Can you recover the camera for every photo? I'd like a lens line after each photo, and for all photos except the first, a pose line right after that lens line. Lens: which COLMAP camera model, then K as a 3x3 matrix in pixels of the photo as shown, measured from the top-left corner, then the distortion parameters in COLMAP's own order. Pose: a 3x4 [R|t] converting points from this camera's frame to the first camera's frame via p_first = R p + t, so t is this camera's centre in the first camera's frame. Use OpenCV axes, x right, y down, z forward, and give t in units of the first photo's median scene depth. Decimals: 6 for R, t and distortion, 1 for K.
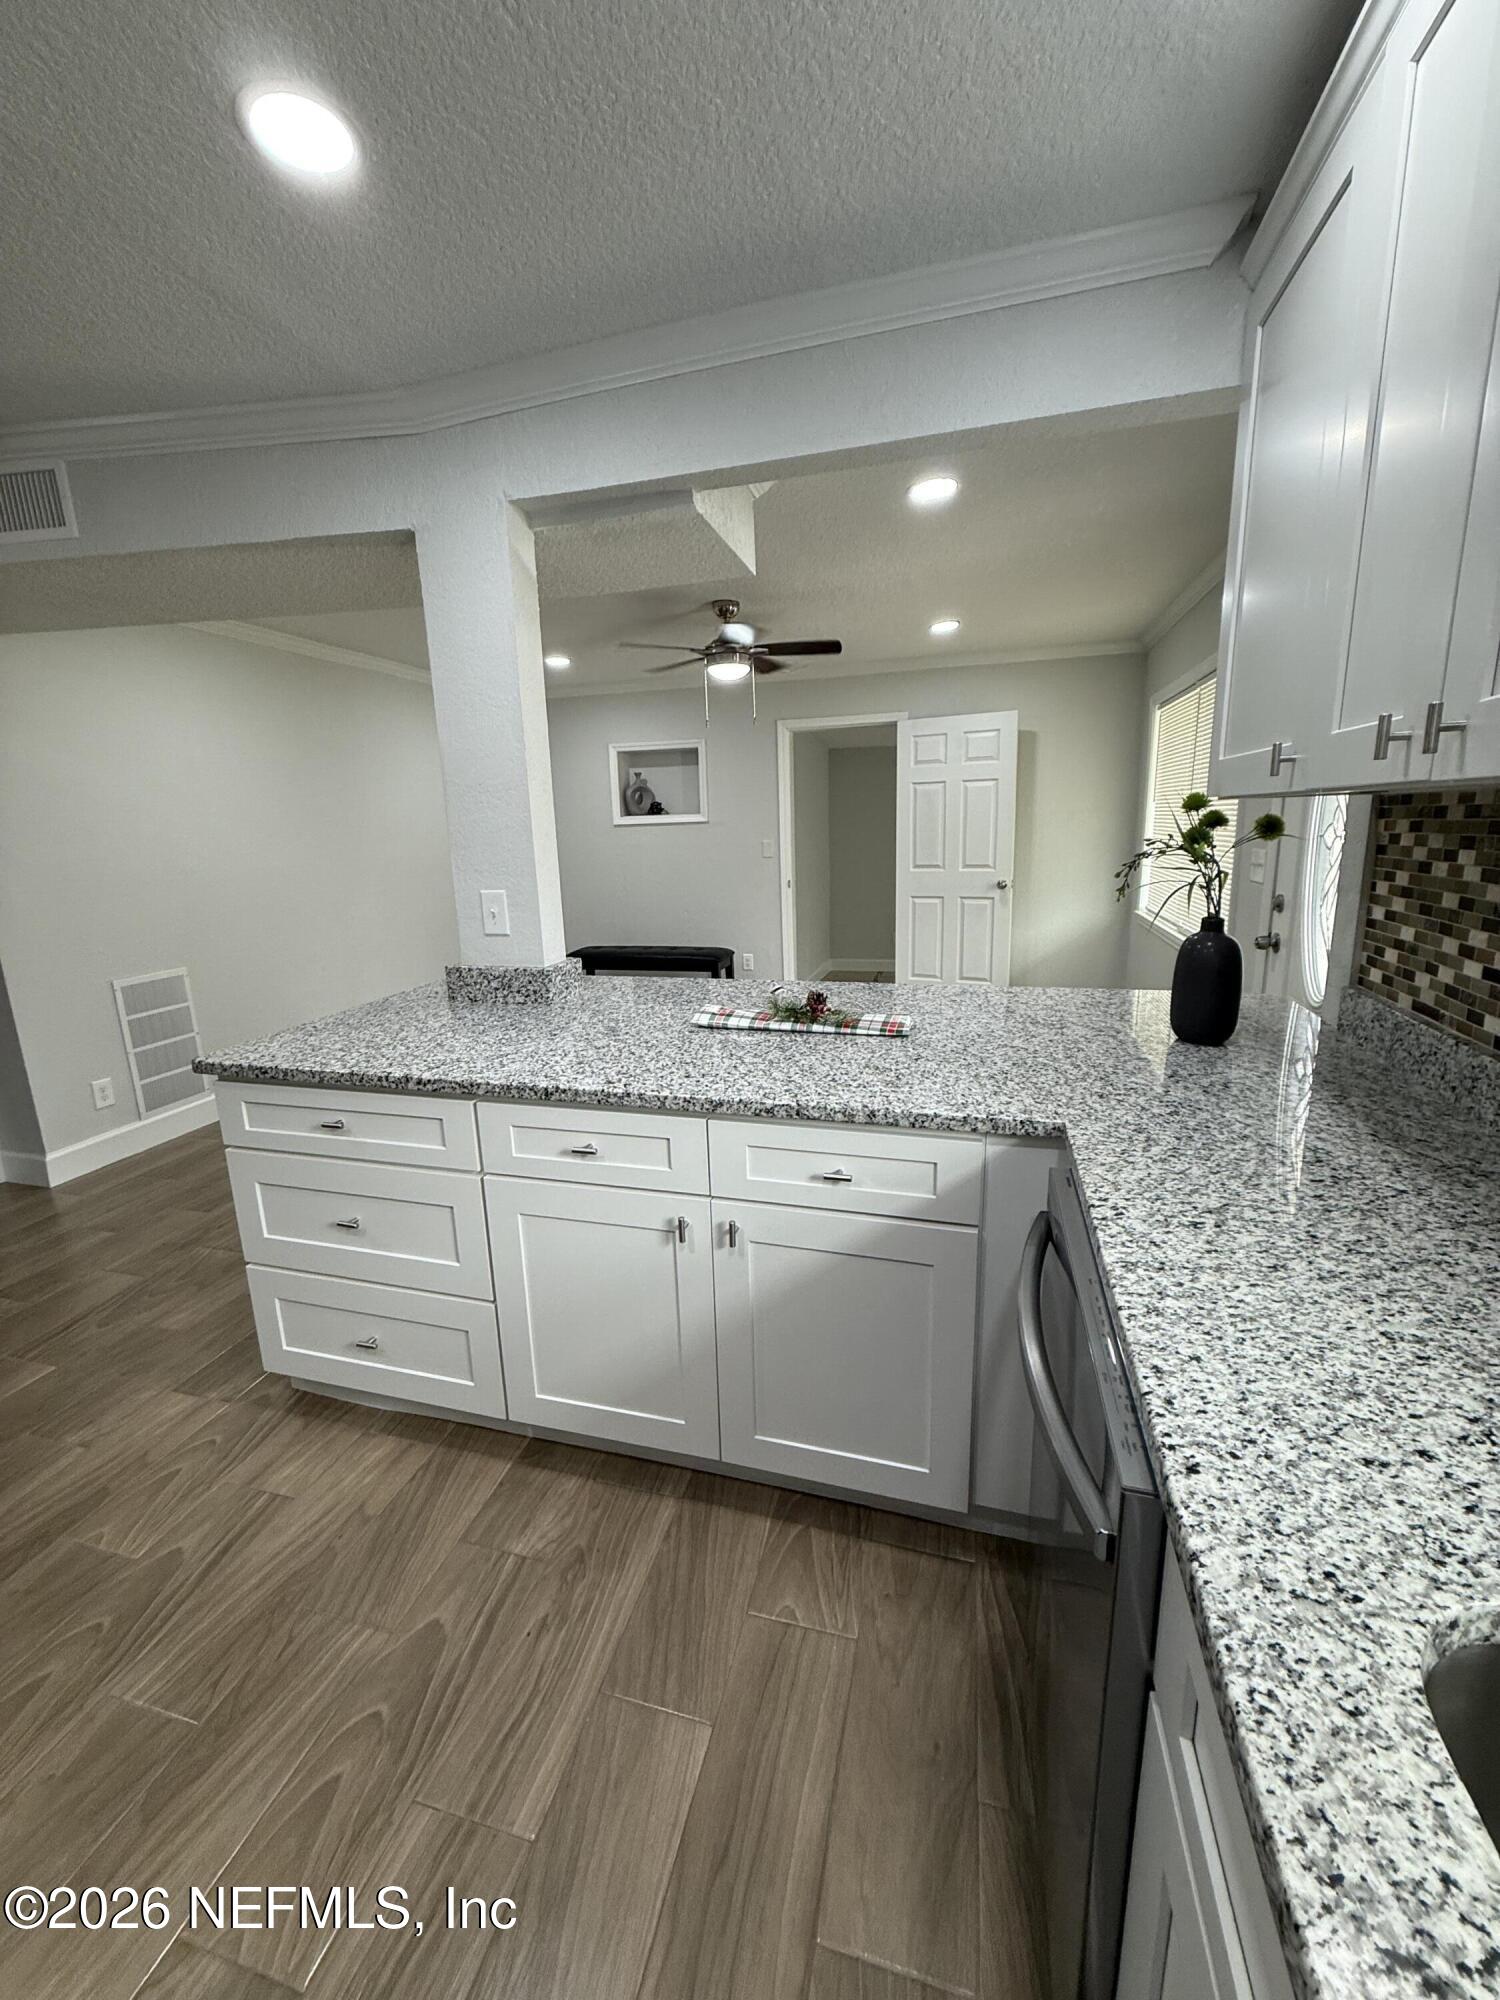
lens RADIAL K [[795.7, 0, 747.8], [0, 795.7, 997.1], [0, 0, 1]] dist [0.000367, 0.000050]
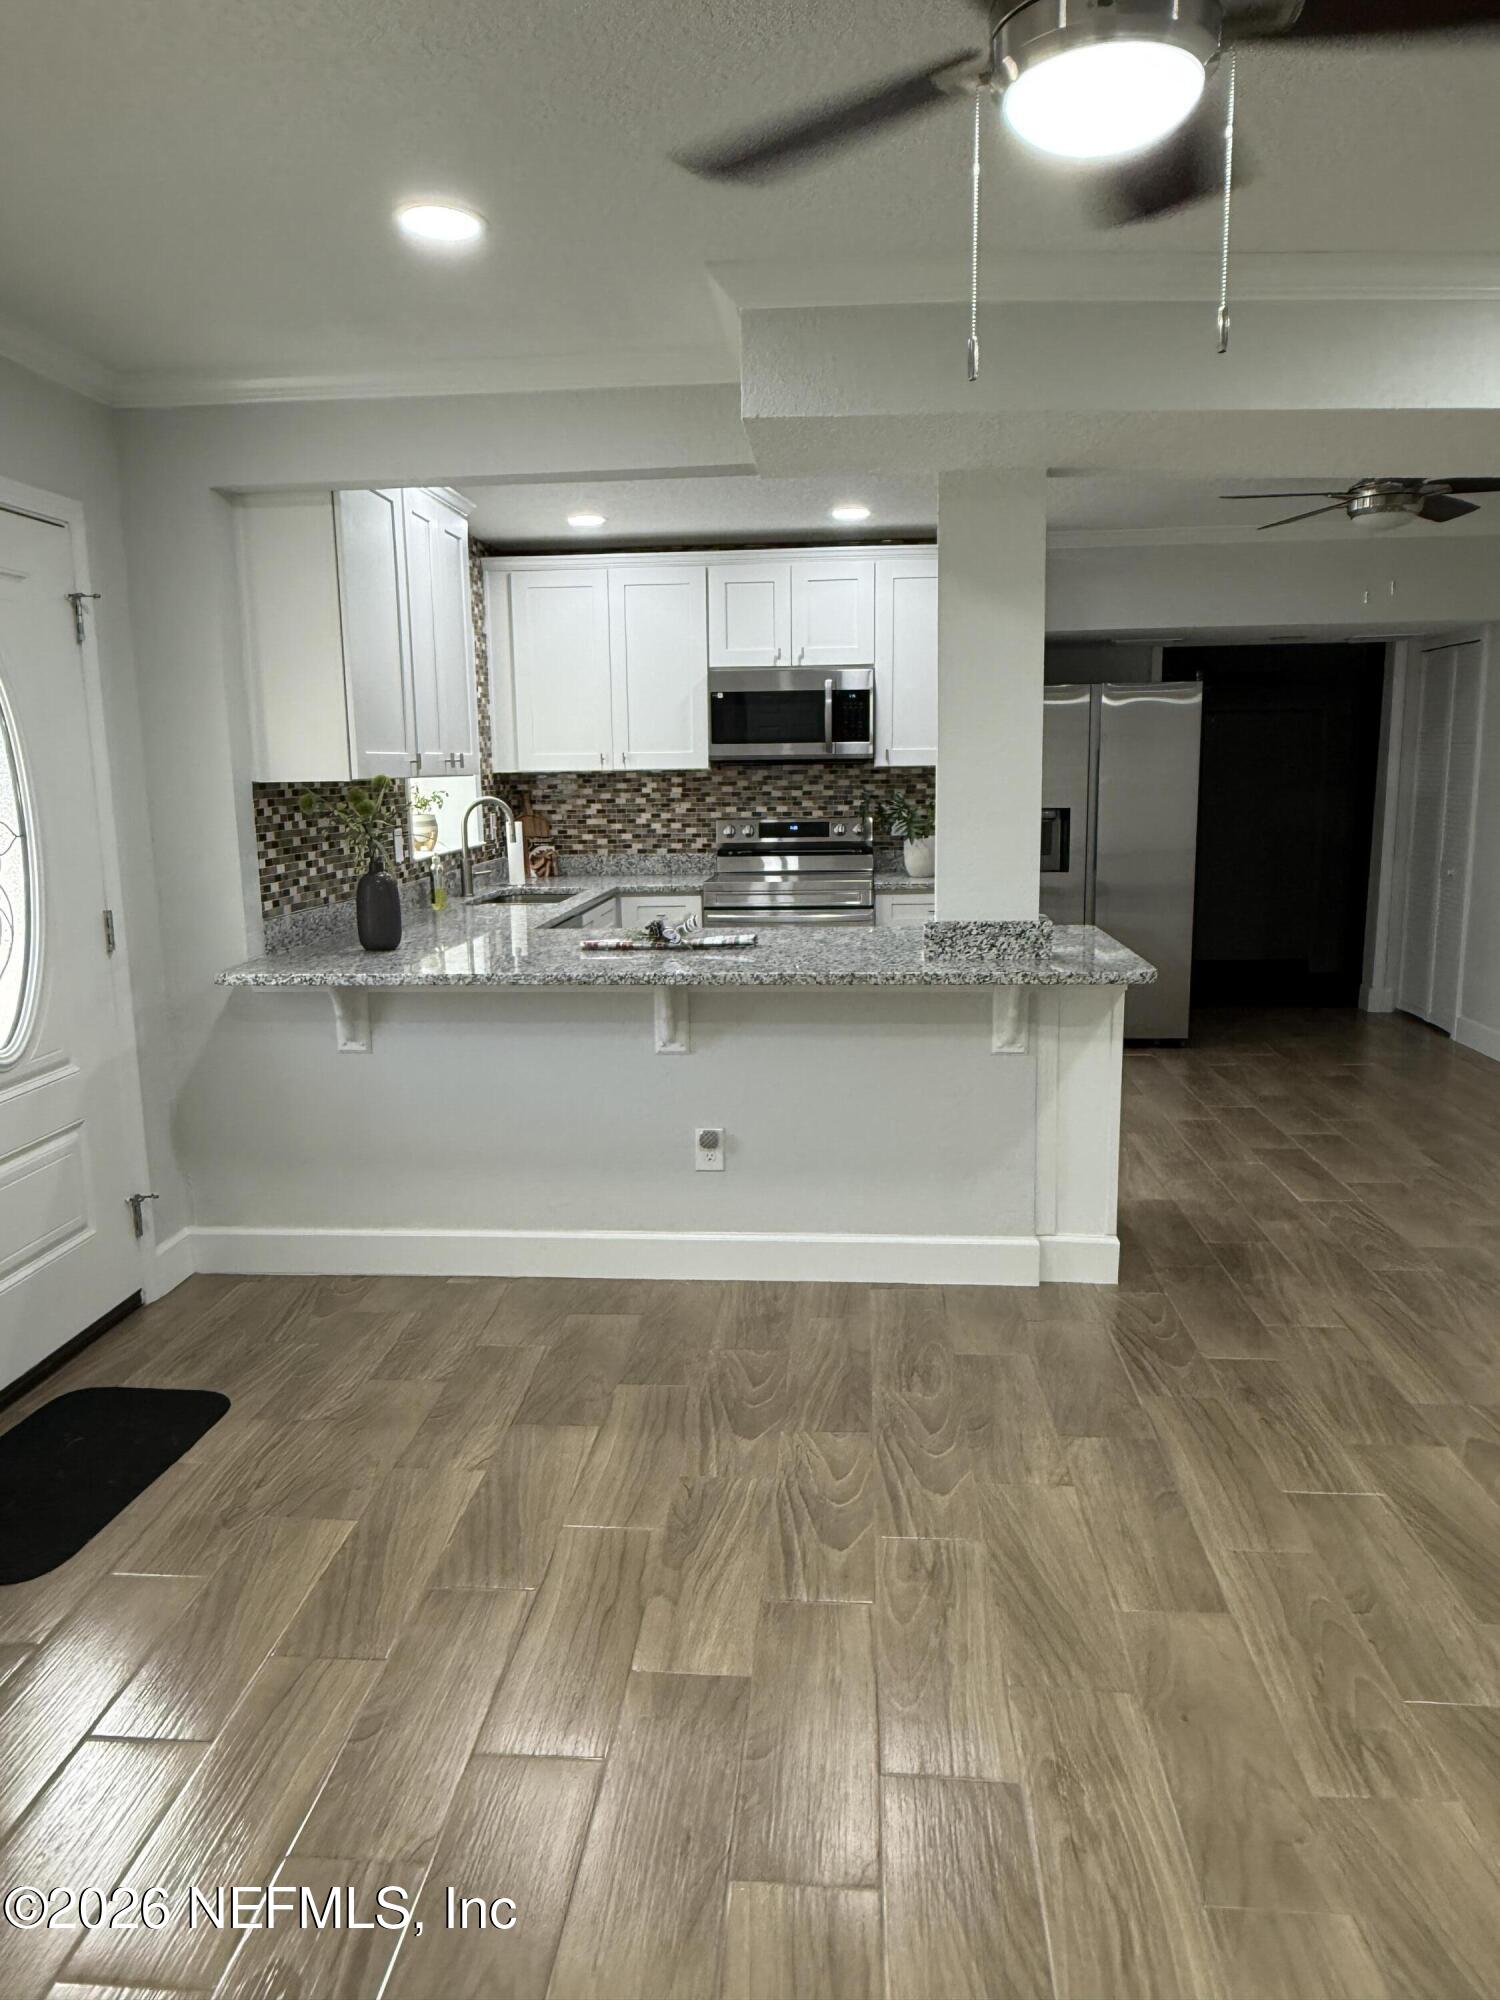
lens RADIAL K [[1342.6, 0, 750.0], [0, 1342.6, 999.0], [0, 0, 1]] dist [-0.000331, -0.000026]
pose [[-0.980072, 0.078545, -0.182457, 0.441802], [0.002986, 0.924229, 0.381826, -0.906200], [0.198623, 0.373672, -0.906045, 3.908548]]
